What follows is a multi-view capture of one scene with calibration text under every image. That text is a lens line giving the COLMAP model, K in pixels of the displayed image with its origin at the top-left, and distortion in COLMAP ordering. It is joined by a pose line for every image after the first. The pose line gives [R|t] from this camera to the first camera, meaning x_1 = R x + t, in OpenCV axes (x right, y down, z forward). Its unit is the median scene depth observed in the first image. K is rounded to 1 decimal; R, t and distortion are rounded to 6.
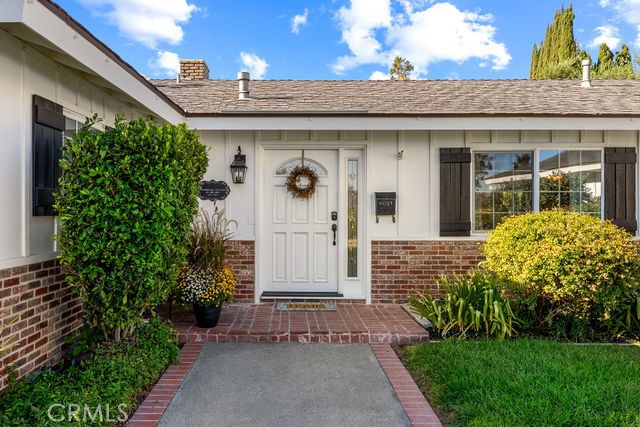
lens RADIAL K [[450.8, 0, 320.0], [0, 450.8, 213.5], [0, 0, 1]] dist [0.001440, 0.000008]
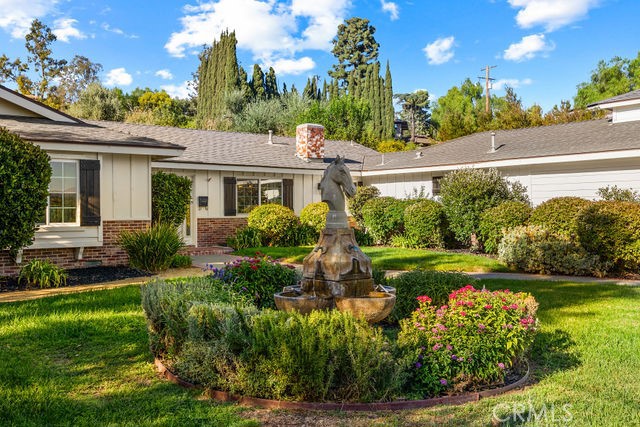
lens RADIAL K [[643.0, 0, 320.0], [0, 643.0, 213.5], [0, 0, 1]] dist [0.000079, 0.000083]
pose [[0.773872, -0.007991, 0.633292, -1.416582], [0.011030, 0.999939, -0.000860, 0.046306], [-0.633246, 0.007651, 0.773913, -1.819321]]
